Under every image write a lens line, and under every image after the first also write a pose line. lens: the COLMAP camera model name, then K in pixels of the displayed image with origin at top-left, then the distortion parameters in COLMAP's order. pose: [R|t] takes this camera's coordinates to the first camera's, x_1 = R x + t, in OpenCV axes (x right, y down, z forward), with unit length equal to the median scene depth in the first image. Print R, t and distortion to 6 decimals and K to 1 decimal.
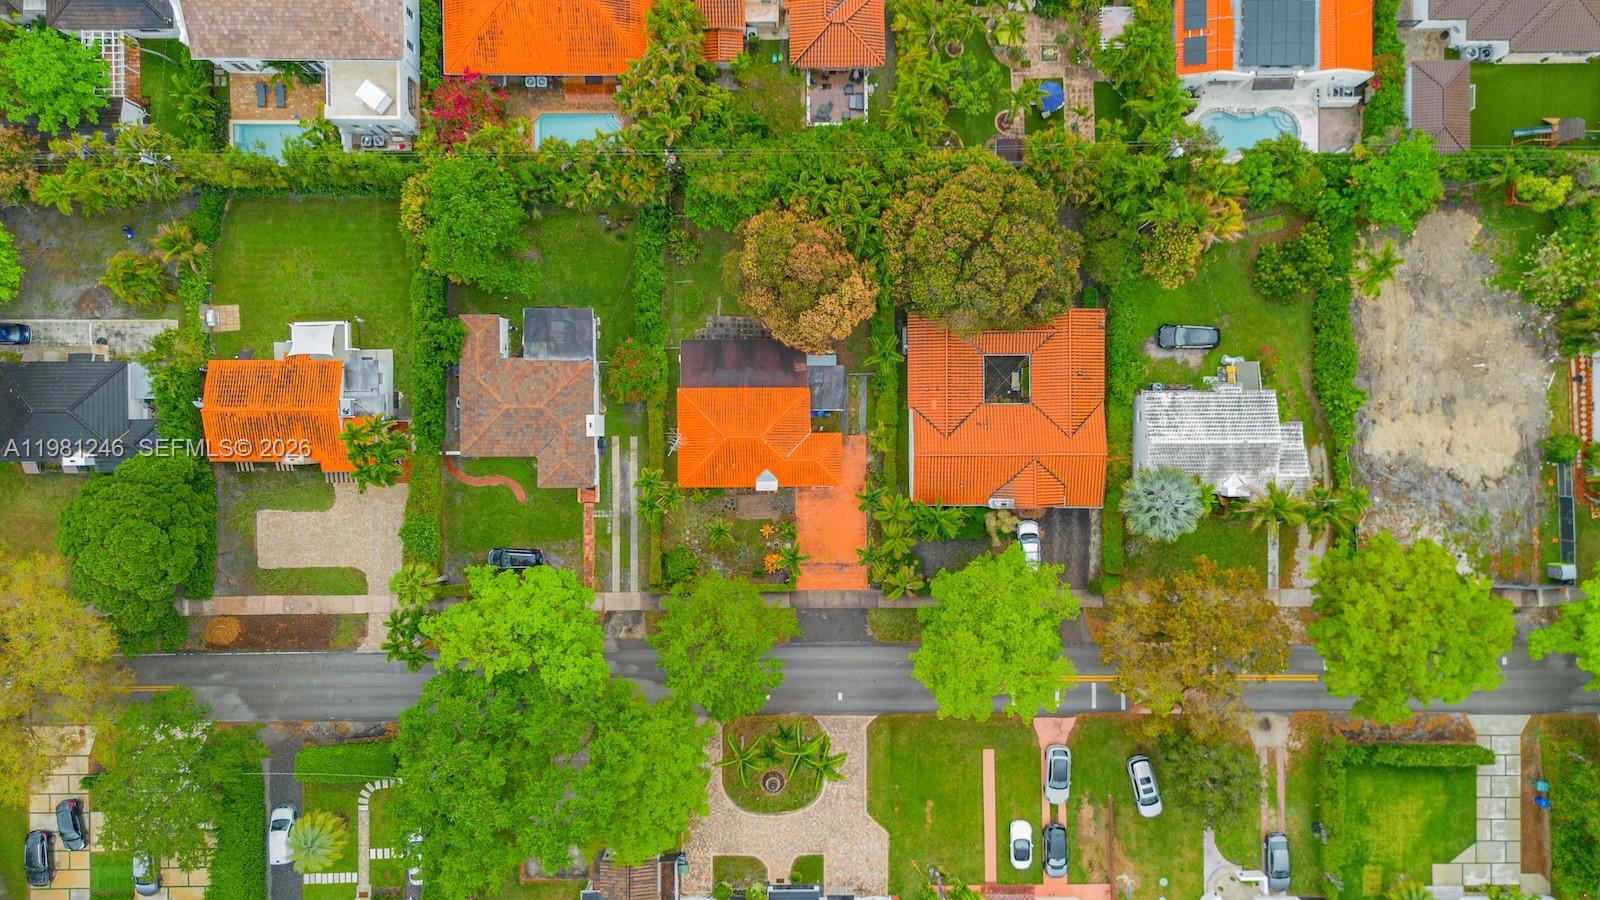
lens RADIAL K [[1135.9, 0, 808.9], [0, 1135.9, 443.2], [0, 0, 1]] dist [0.052552, -0.046301]
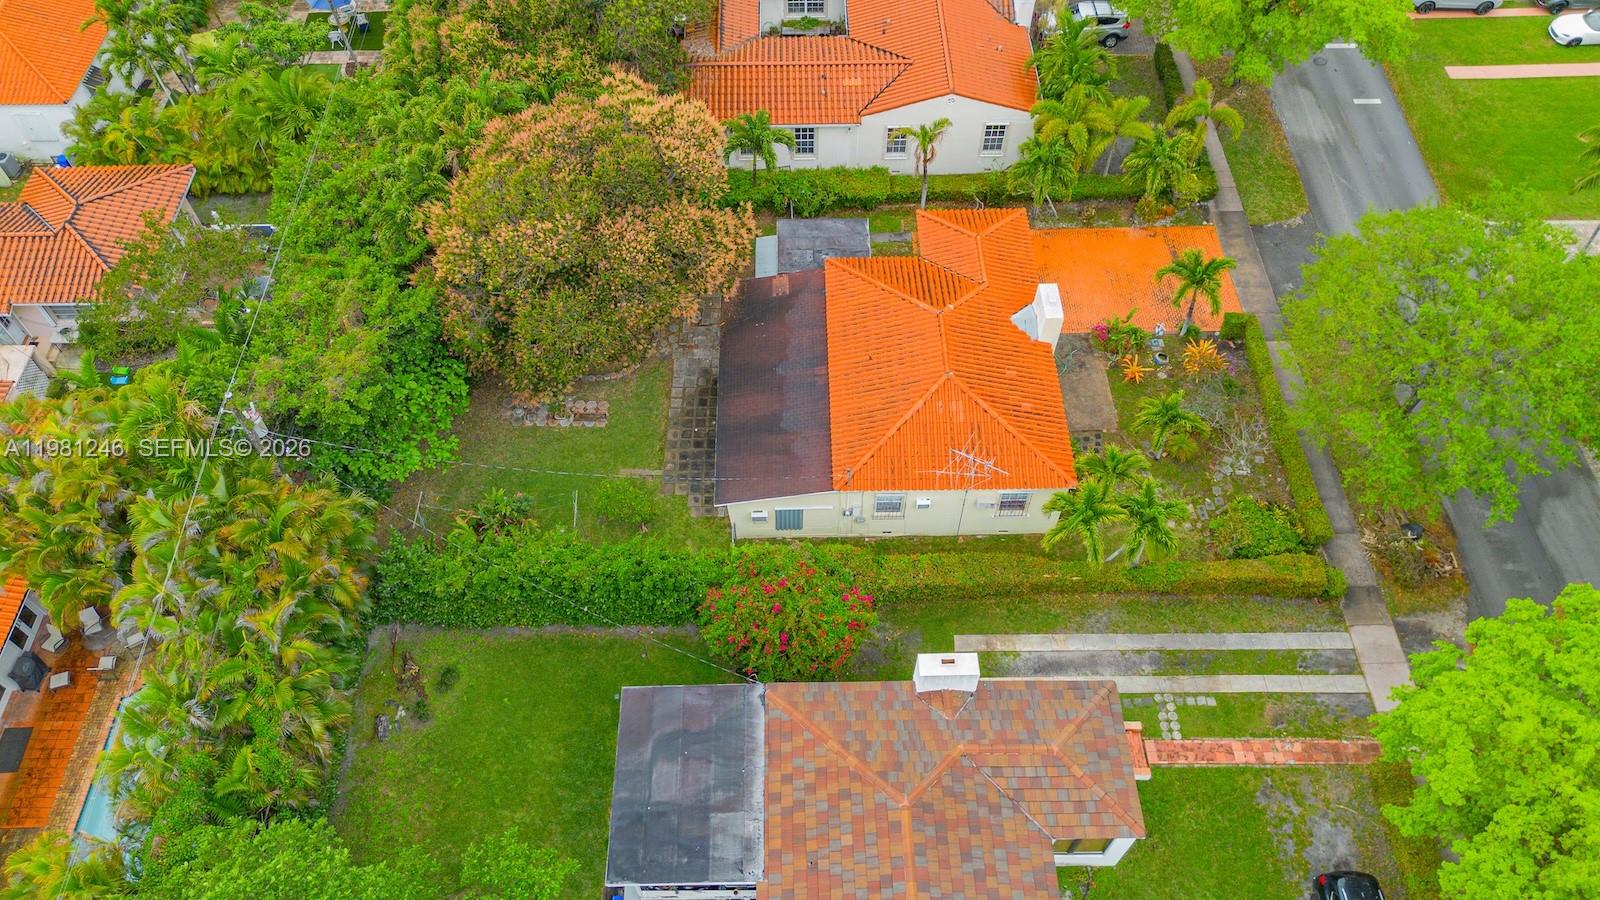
lens RADIAL K [[1135.9, 0, 799.2], [0, 1135.9, 448.5], [0, 0, 1]] dist [0.052552, -0.046301]
pose [[-0.013189, -0.817426, 0.575882, -0.324817], [0.999826, -0.018381, -0.003192, -0.057268], [0.013195, 0.575740, 0.817526, 0.636087]]
